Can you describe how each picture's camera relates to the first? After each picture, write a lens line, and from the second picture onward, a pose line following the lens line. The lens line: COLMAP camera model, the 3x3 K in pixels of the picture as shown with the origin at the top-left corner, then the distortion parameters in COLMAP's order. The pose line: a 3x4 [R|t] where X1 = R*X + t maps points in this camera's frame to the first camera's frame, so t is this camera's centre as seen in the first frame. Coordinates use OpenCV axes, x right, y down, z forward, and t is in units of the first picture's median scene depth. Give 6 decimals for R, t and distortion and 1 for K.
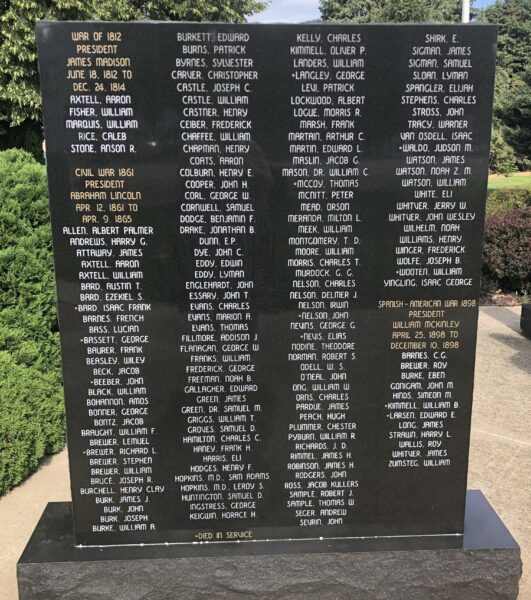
lens RADIAL K [[704.4, 0, 265.9], [0, 704.4, 300.8], [0, 0, 1]] dist [0.055392, 0.000000]
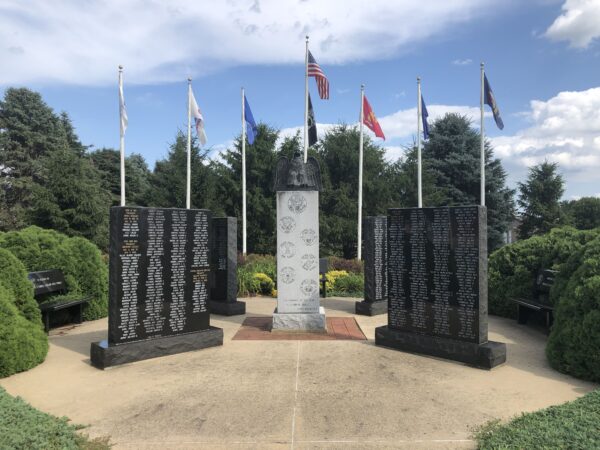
lens RADIAL K [[489.5, 0, 300.1], [0, 489.5, 226.1], [0, 0, 1]] dist [0.000533, 0.000083]
pose [[0.761556, 0.011326, 0.648000, -1.242776], [0.142200, 0.972563, -0.184119, 0.375338], [-0.632306, 0.232363, 0.739051, -1.651295]]
